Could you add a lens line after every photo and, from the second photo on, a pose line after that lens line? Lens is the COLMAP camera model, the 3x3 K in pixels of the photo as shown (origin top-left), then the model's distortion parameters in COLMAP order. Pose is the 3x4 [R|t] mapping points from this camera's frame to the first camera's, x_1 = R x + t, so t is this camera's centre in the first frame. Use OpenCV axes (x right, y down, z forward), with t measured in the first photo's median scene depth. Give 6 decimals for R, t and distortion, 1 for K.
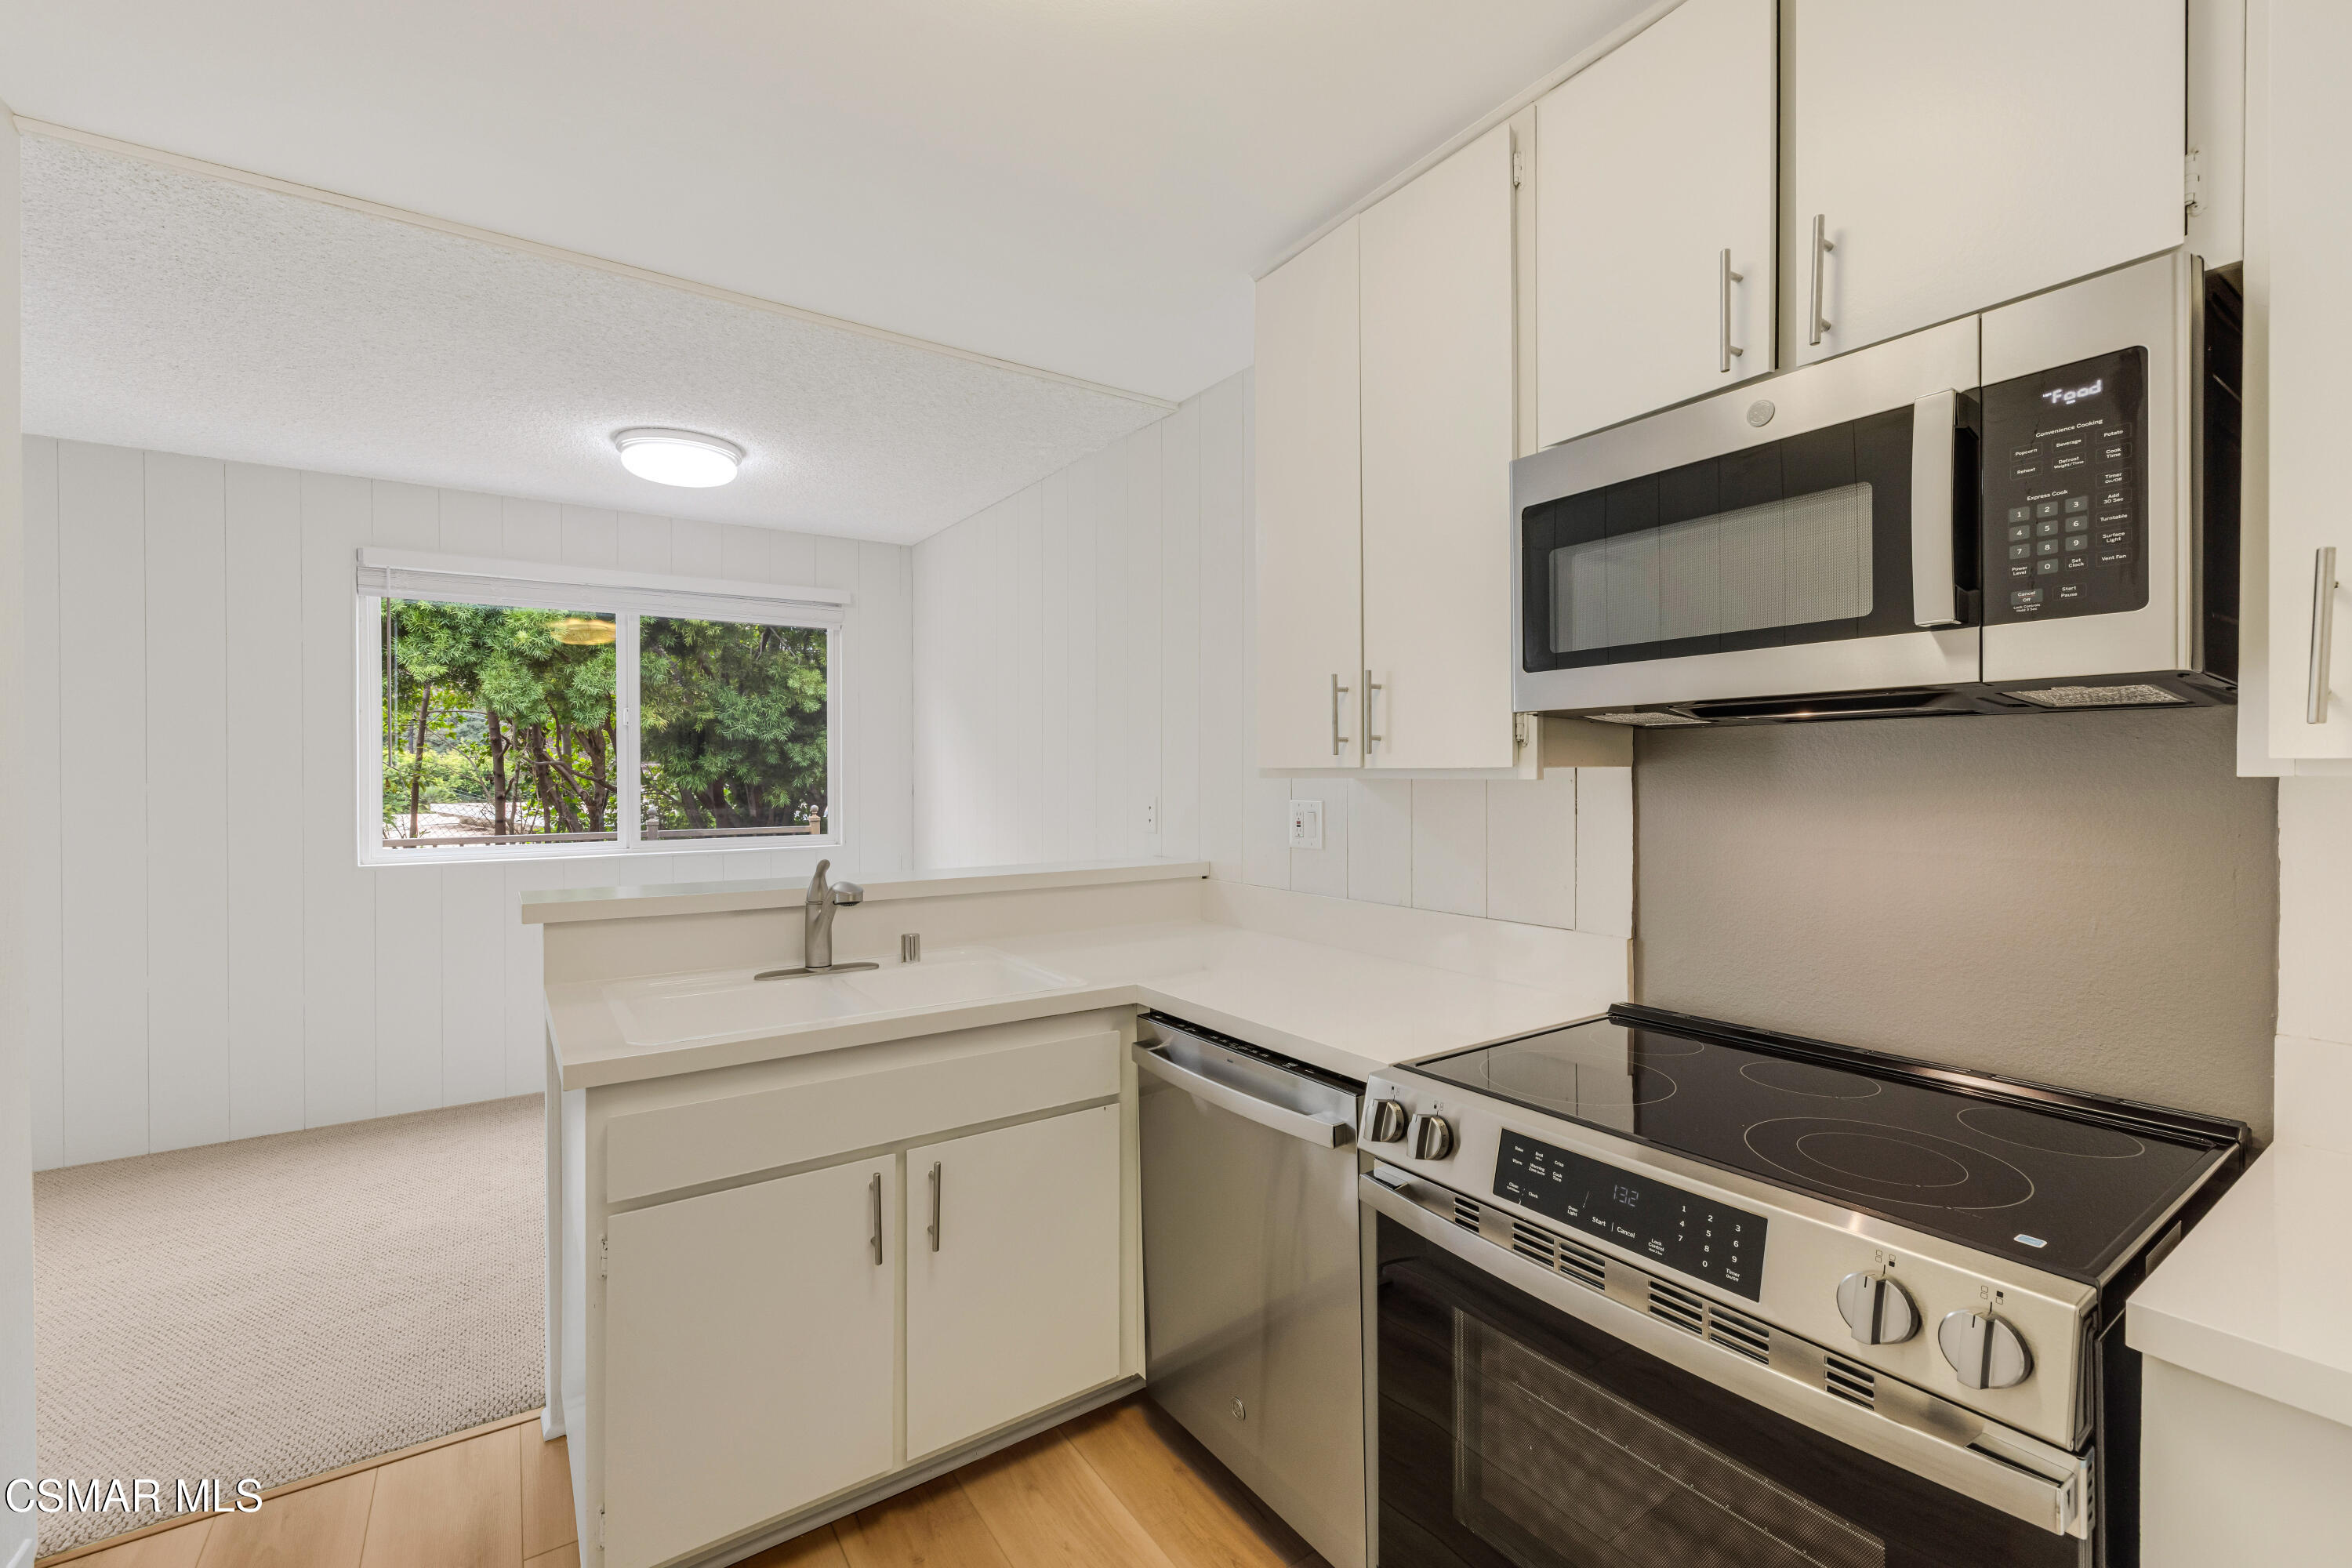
lens RADIAL K [[987.3, 0, 1166.1], [0, 987.3, 778.9], [0, 0, 1]] dist [0.004473, -0.000476]
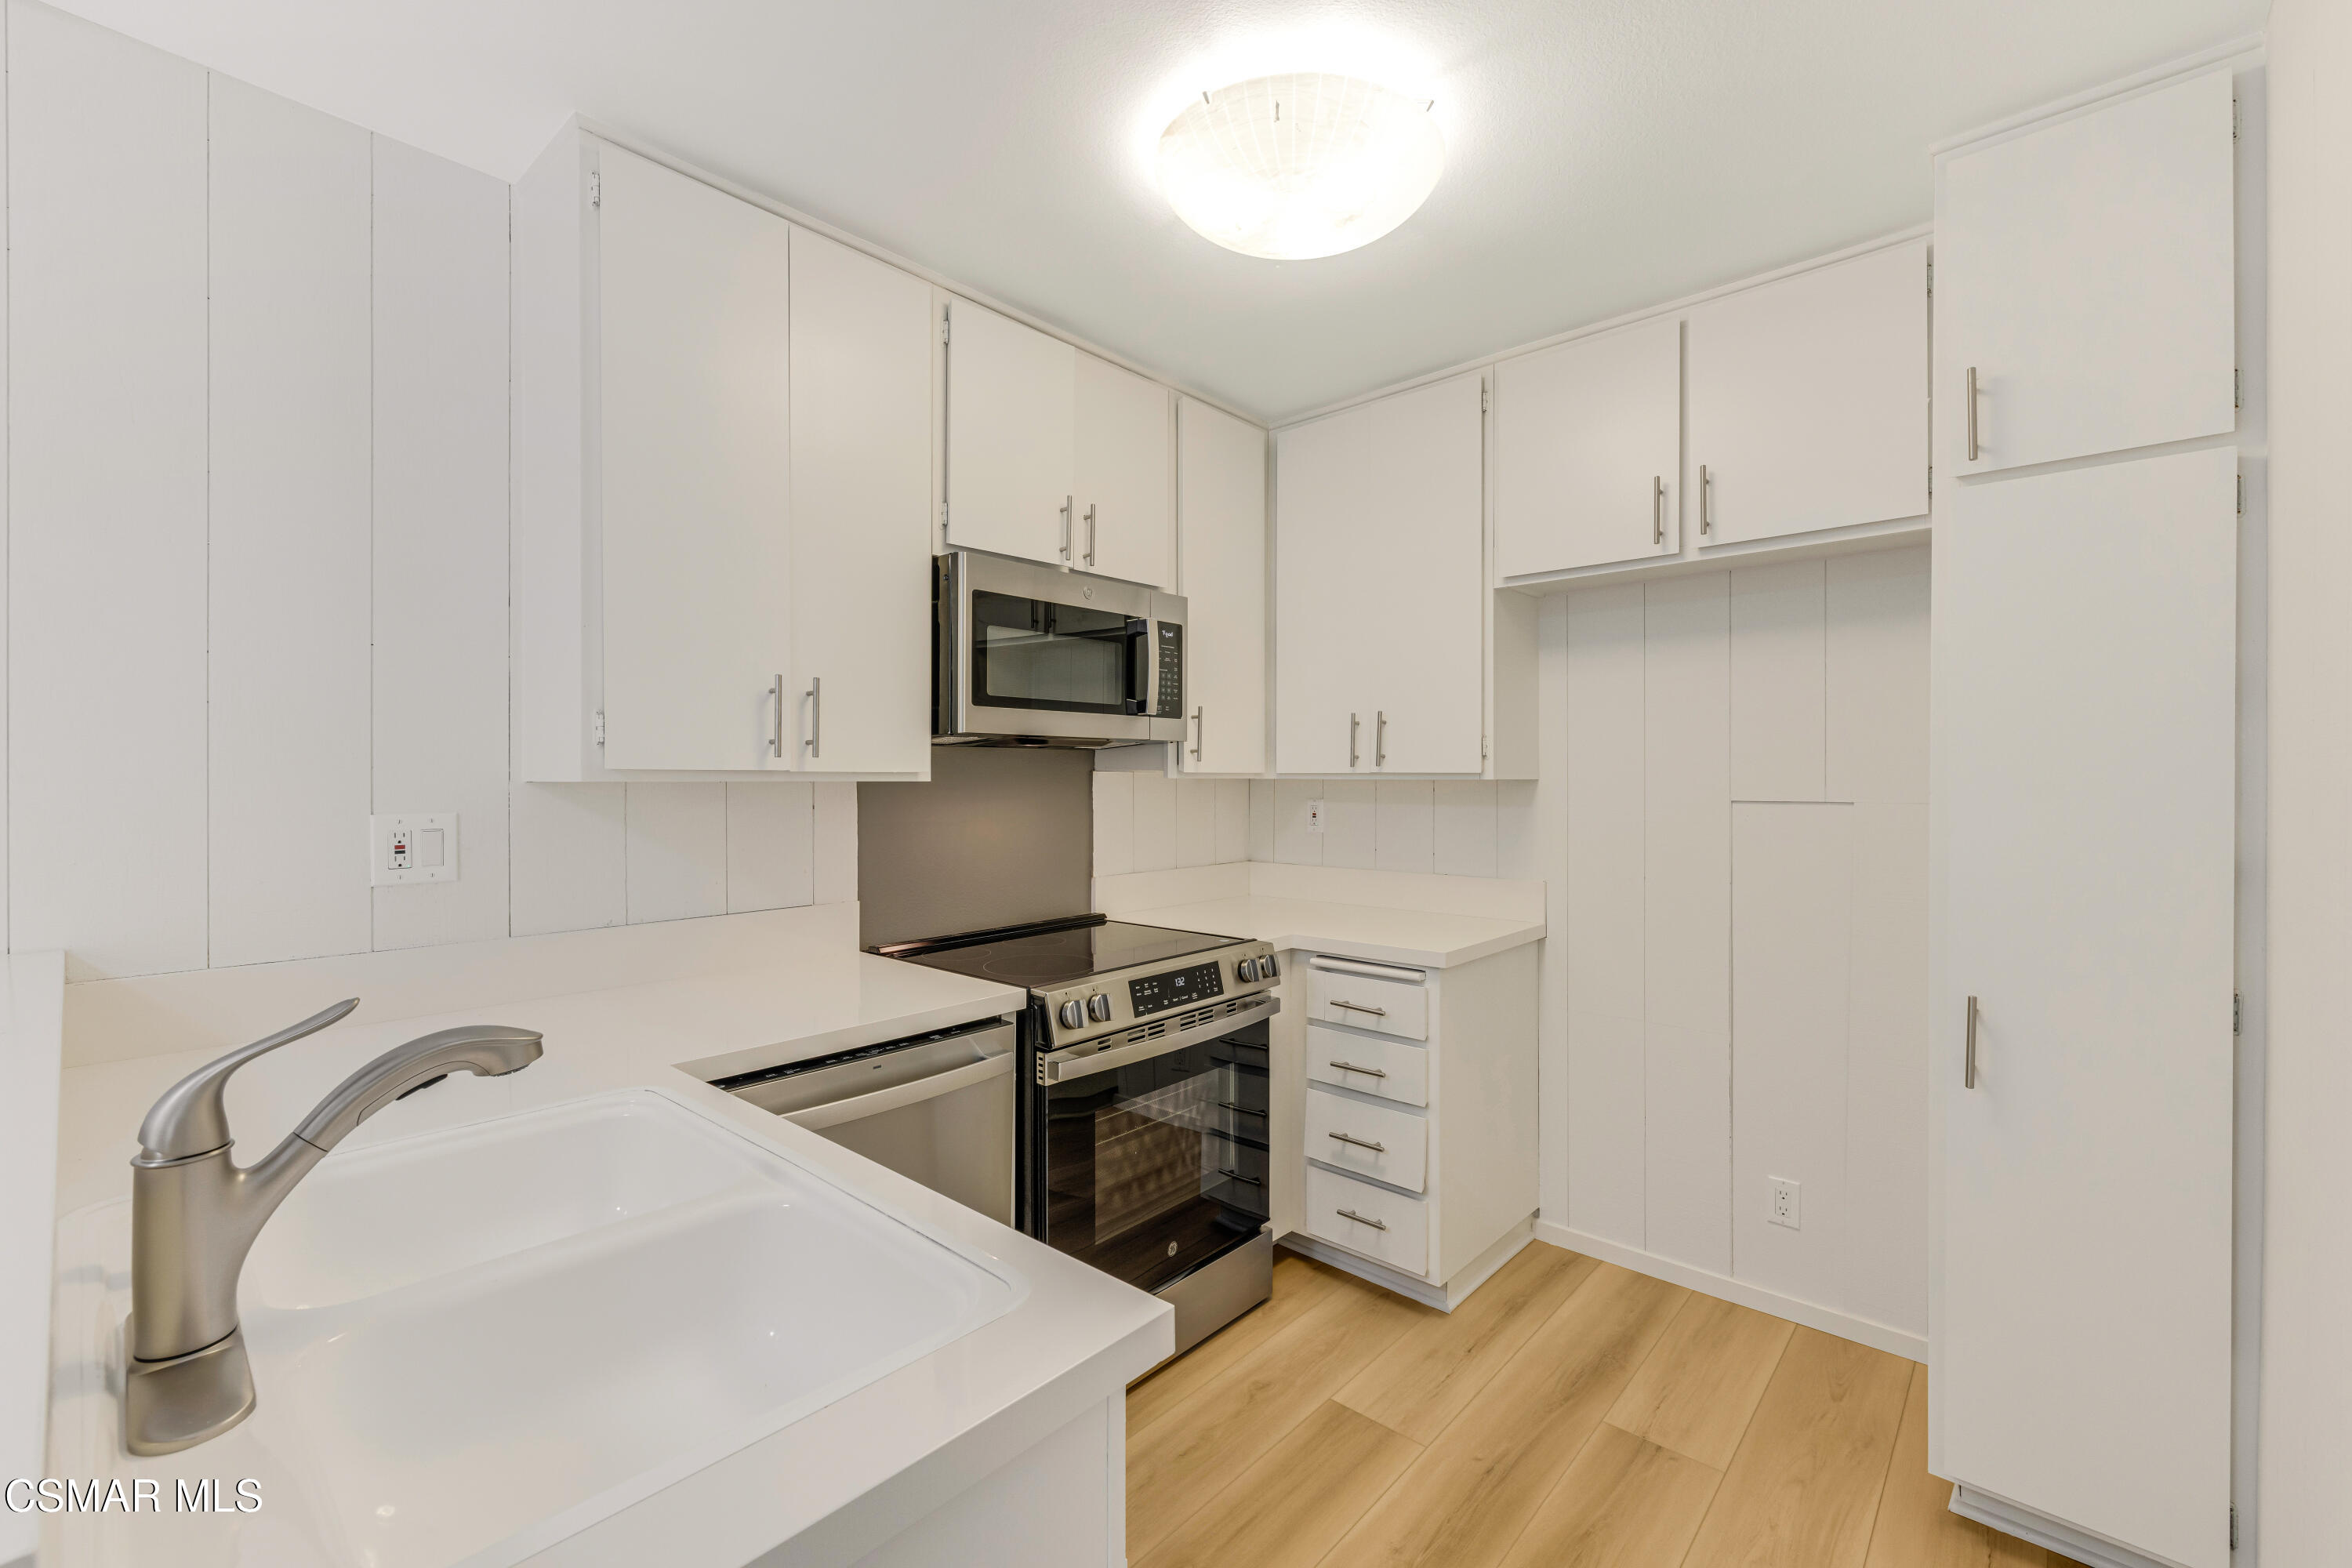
lens RADIAL K [[987.3, 0, 1169.5], [0, 987.3, 778.6], [0, 0, 1]] dist [0.004473, -0.000476]
pose [[-0.238473, 0.001628, 0.971148, -1.407196], [0.005868, 0.999983, -0.000236, -0.000030], [-0.971131, 0.005643, -0.238478, 1.389099]]
